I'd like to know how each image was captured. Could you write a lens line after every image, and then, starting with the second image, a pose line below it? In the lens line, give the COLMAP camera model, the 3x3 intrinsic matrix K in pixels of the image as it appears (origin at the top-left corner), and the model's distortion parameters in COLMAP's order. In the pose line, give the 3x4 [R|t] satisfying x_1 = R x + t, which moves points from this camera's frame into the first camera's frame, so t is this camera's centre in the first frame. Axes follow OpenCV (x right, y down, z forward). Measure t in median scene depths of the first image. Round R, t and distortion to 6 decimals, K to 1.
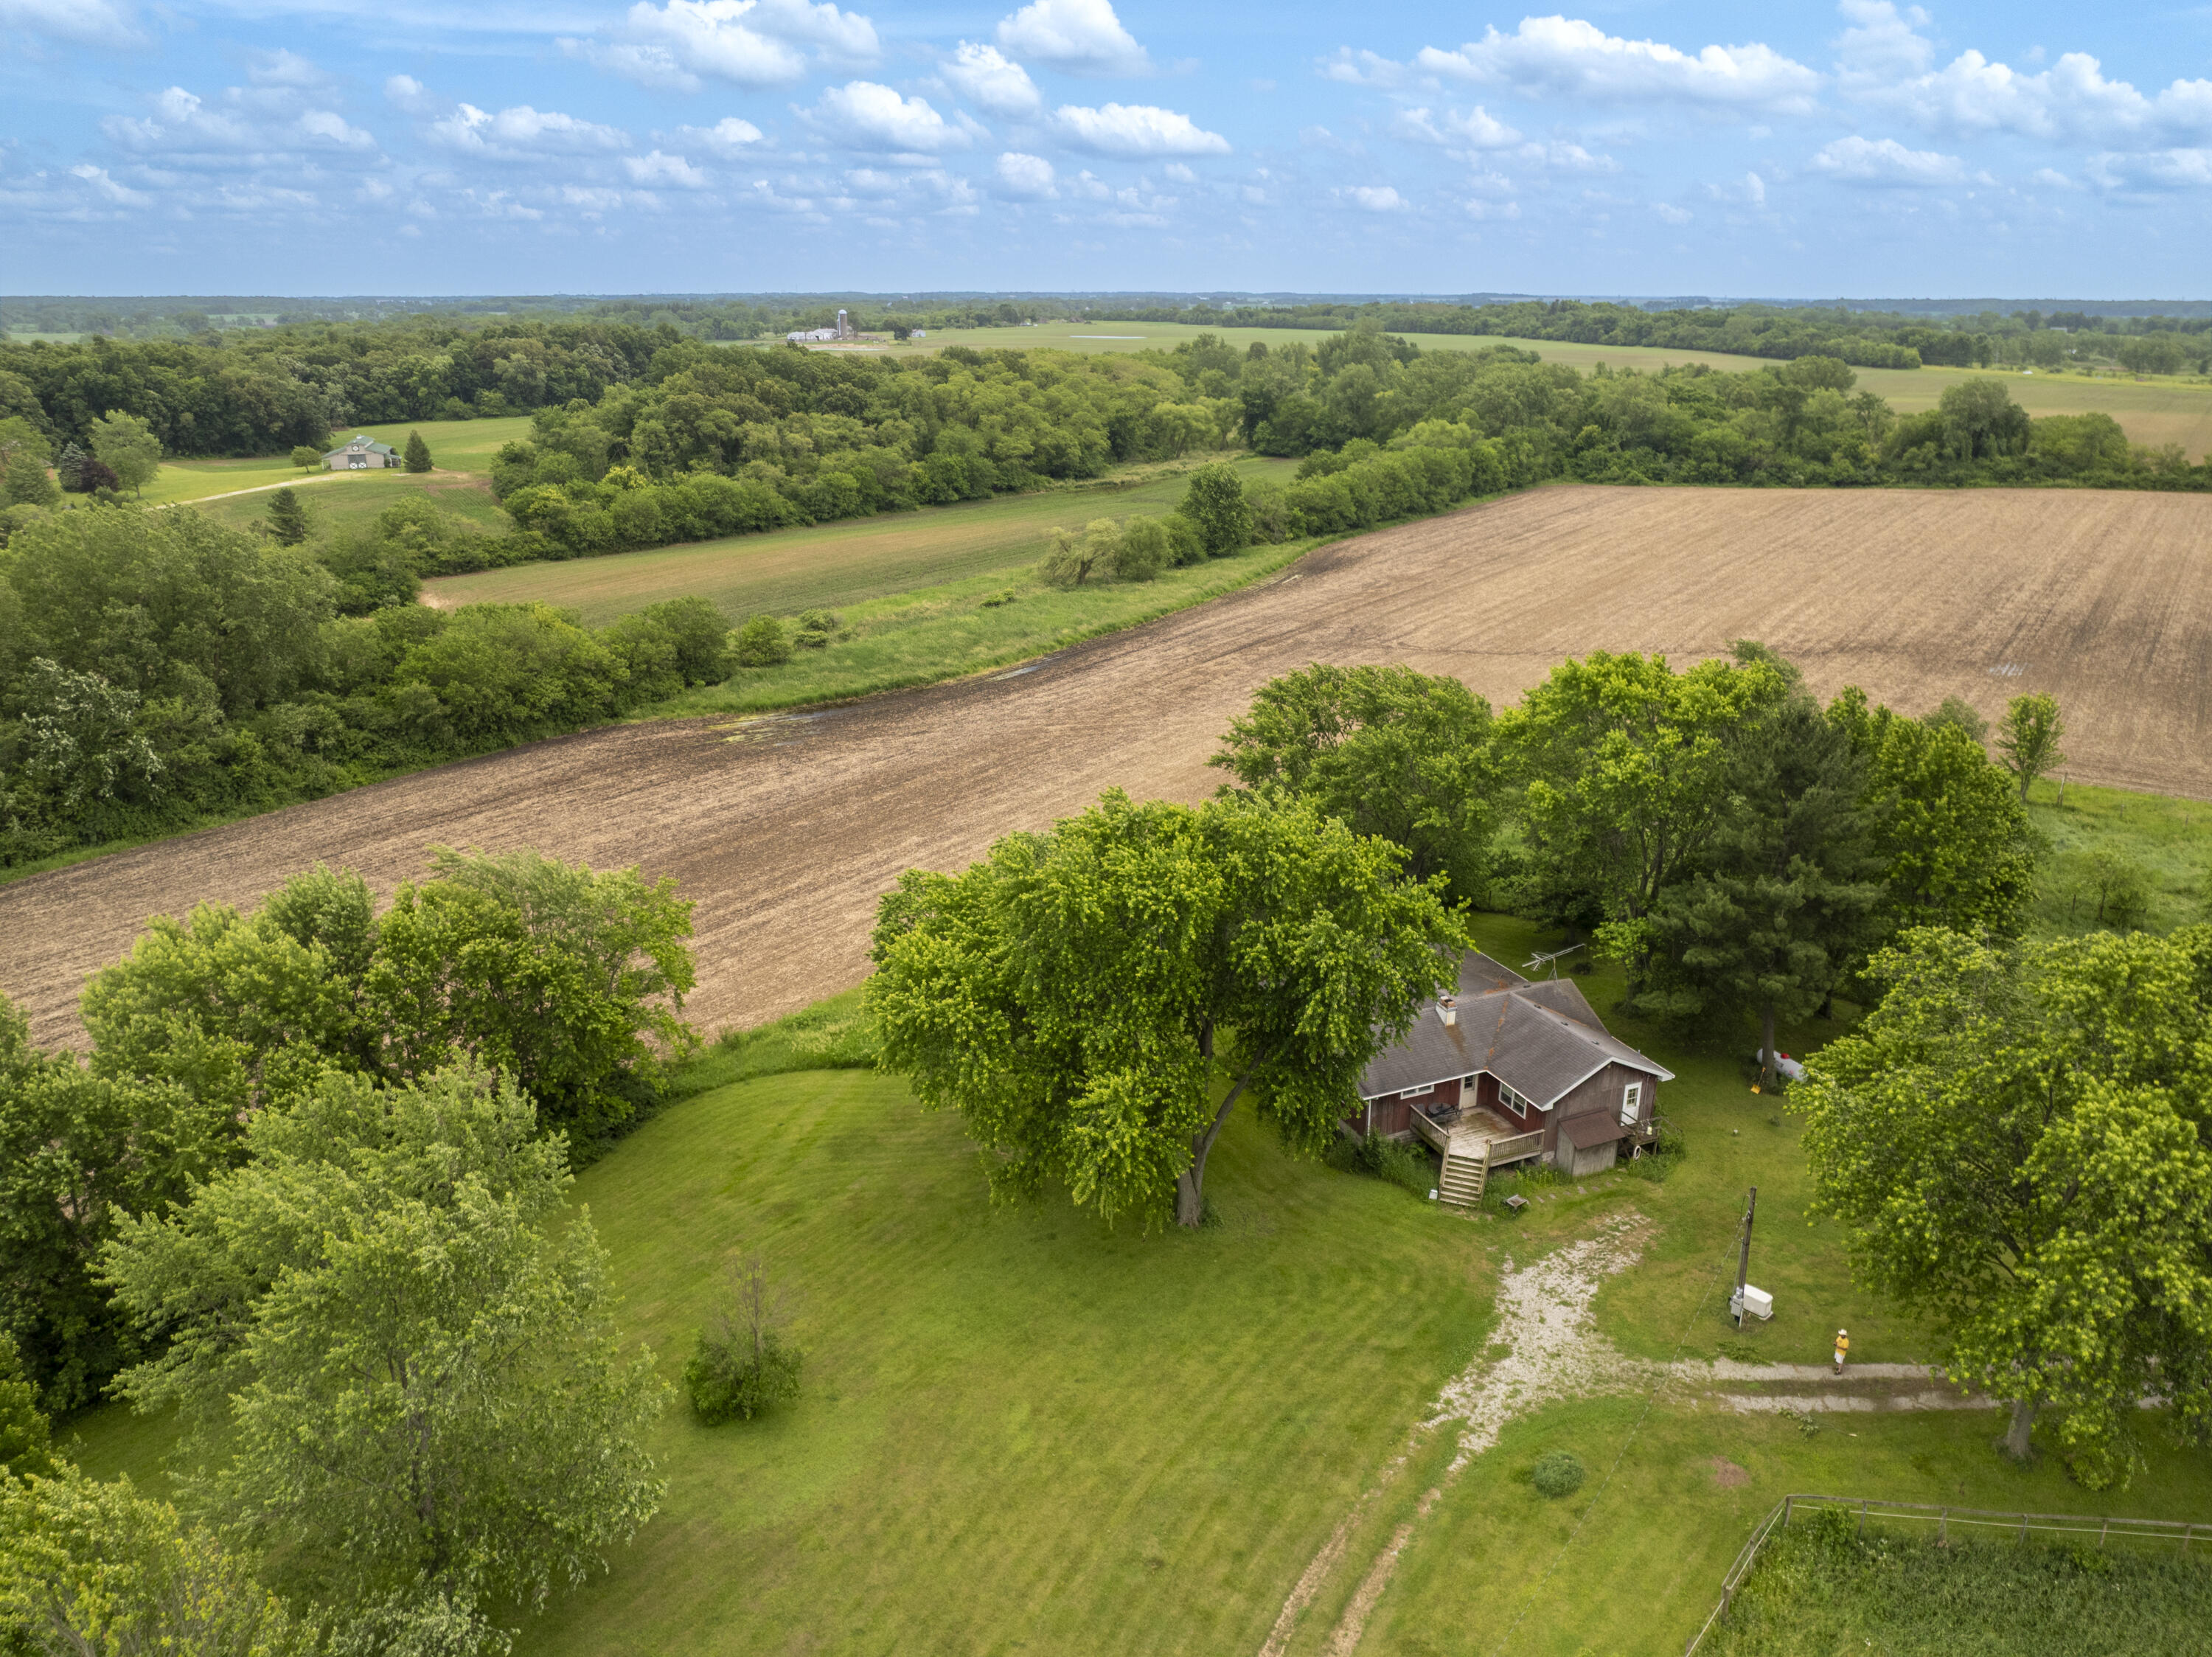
lens RADIAL K [[1559.2, 0, 1105.9], [0, 1559.2, 840.2], [0, 0, 1]] dist [-0.047642, 0.015247]
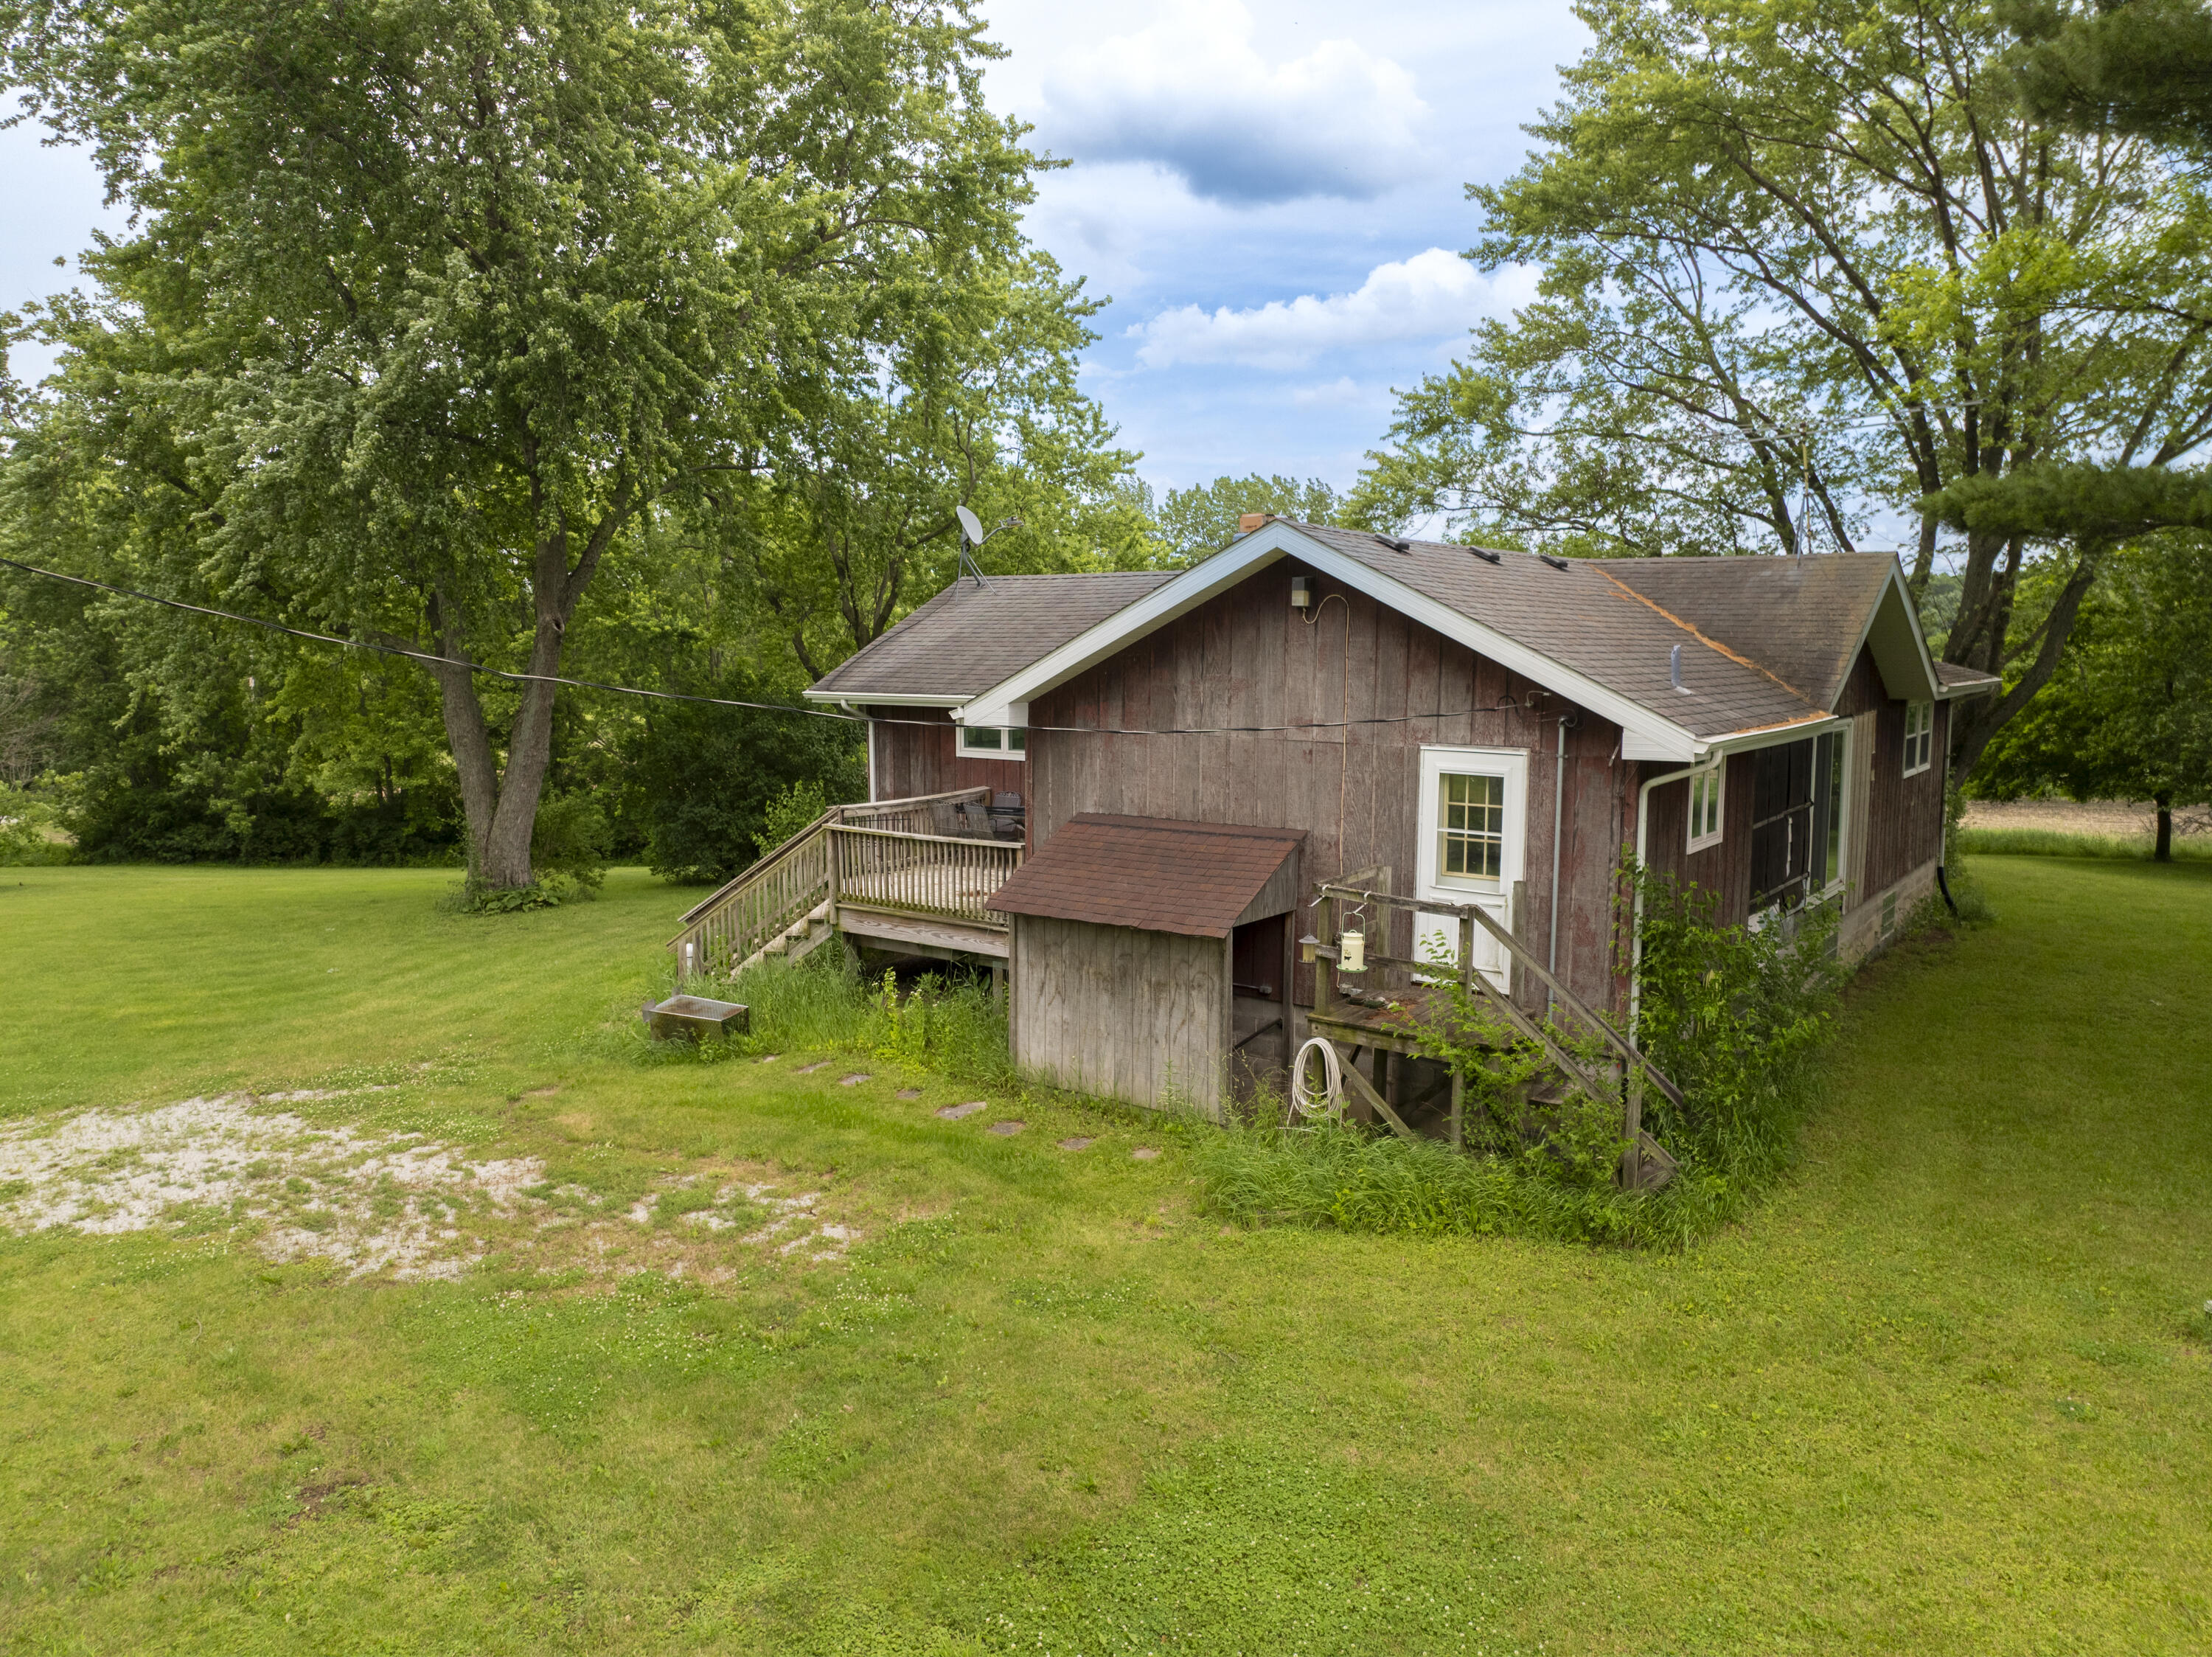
lens RADIAL K [[1559.2, 0, 1104.2], [0, 1559.2, 828.9], [0, 0, 1]] dist [-0.047642, 0.015247]
pose [[0.502710, 0.108632, -0.857603, 0.528714], [-0.292744, 0.954849, -0.050651, 0.208761], [0.813378, 0.276520, 0.511813, 0.962919]]
